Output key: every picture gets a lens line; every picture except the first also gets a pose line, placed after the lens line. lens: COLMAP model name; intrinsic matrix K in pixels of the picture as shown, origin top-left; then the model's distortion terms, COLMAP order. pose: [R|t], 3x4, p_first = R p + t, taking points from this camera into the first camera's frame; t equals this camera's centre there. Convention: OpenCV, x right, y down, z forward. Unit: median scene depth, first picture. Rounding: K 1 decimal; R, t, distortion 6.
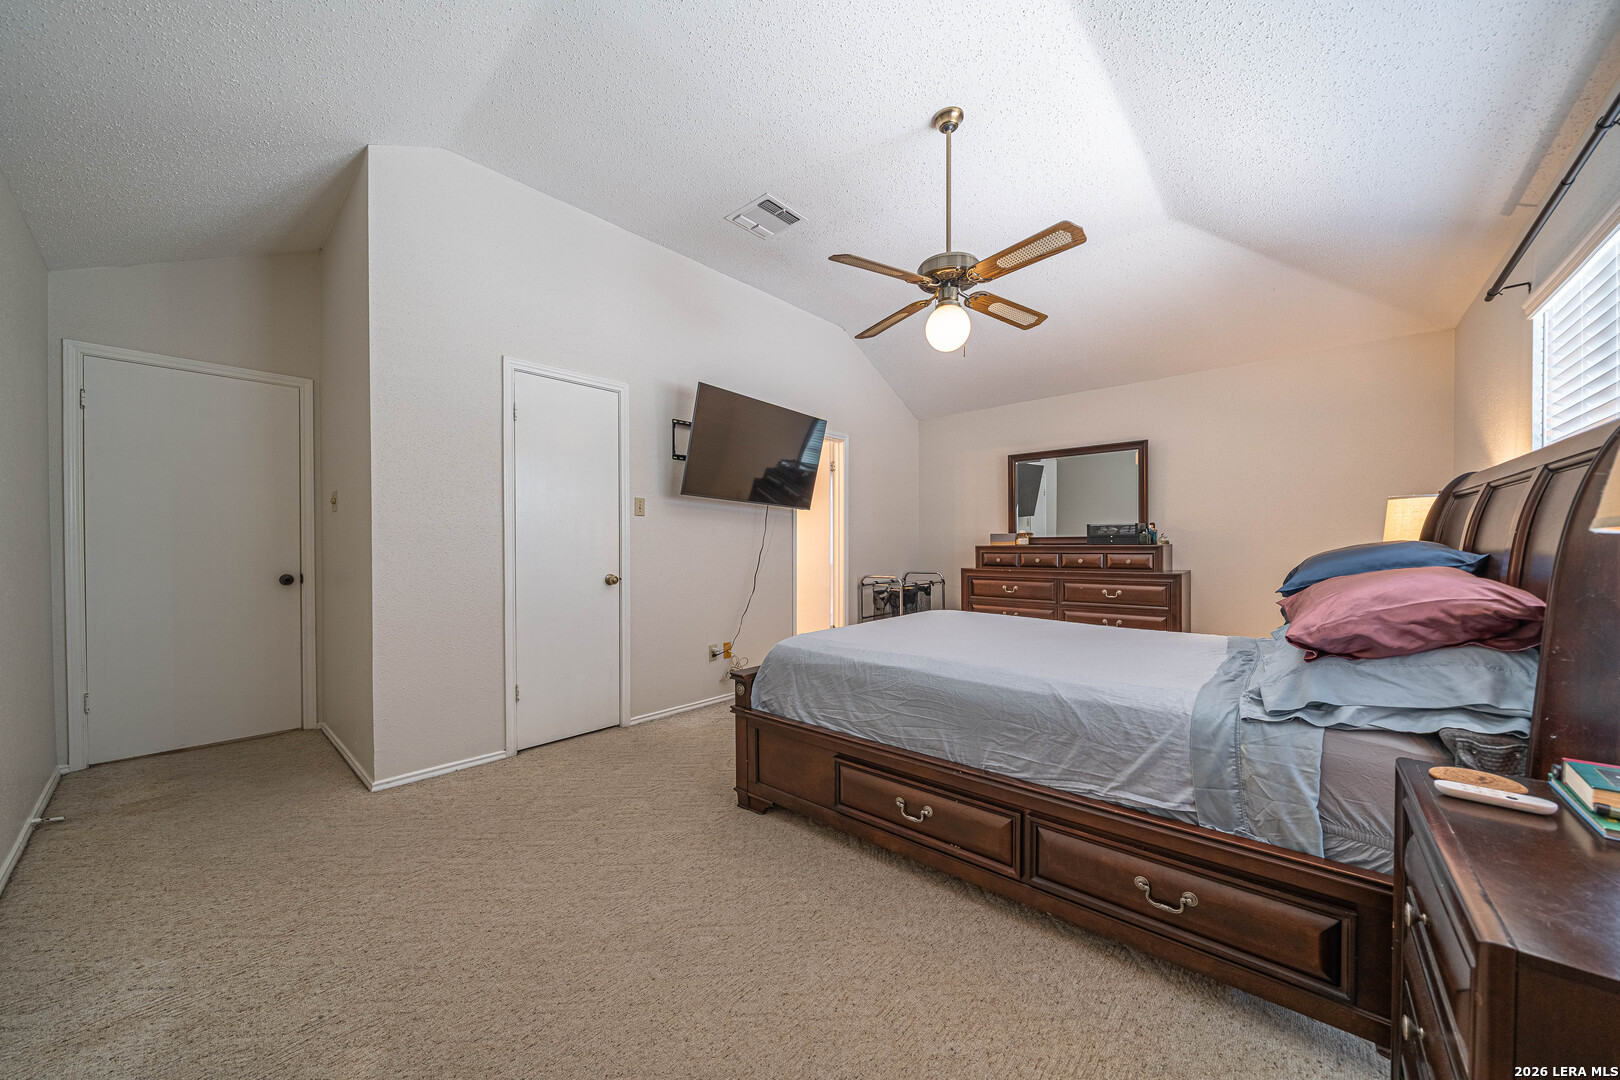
lens RADIAL K [[568.2, 0, 804.0], [0, 568.2, 561.1], [0, 0, 1]] dist [0.000053, -0.000038]
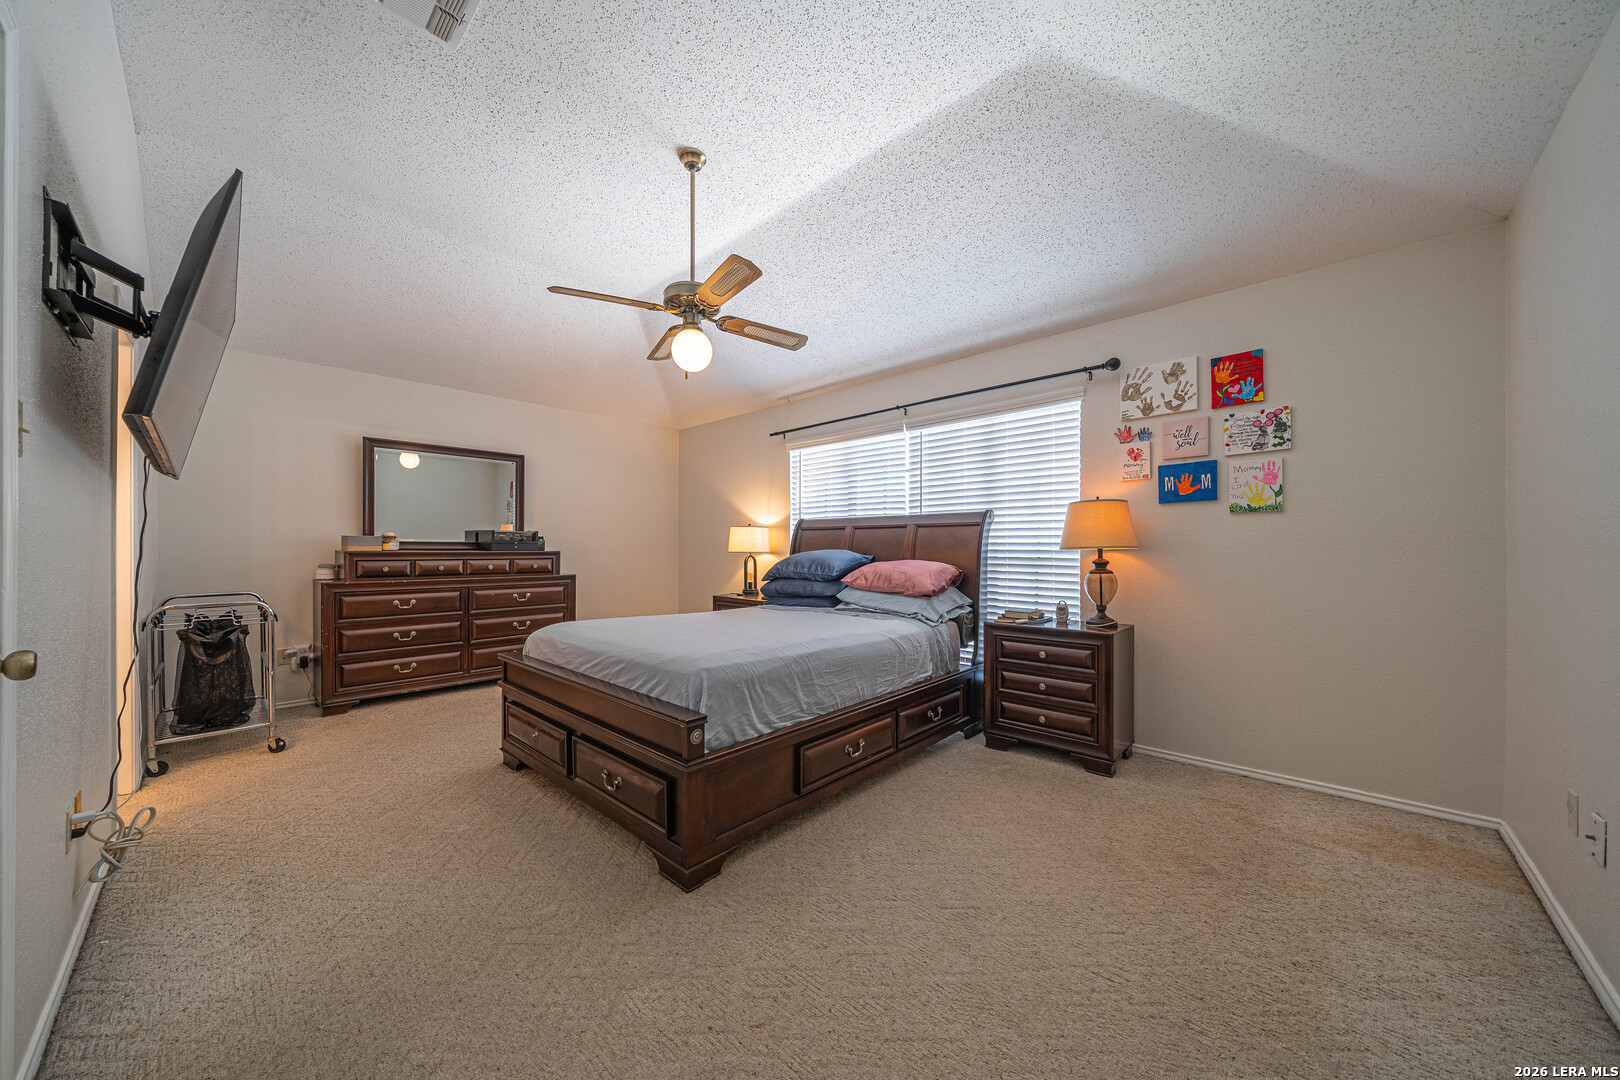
lens RADIAL K [[557.2, 0, 801.7], [0, 557.2, 552.0], [0, 0, 1]] dist [-0.005889, -0.000325]
pose [[0.033953, 0.001313, 0.999423, -0.805948], [0.024403, 0.999700, -0.002143, -0.019443], [-0.999125, 0.024462, 0.033911, 0.763235]]
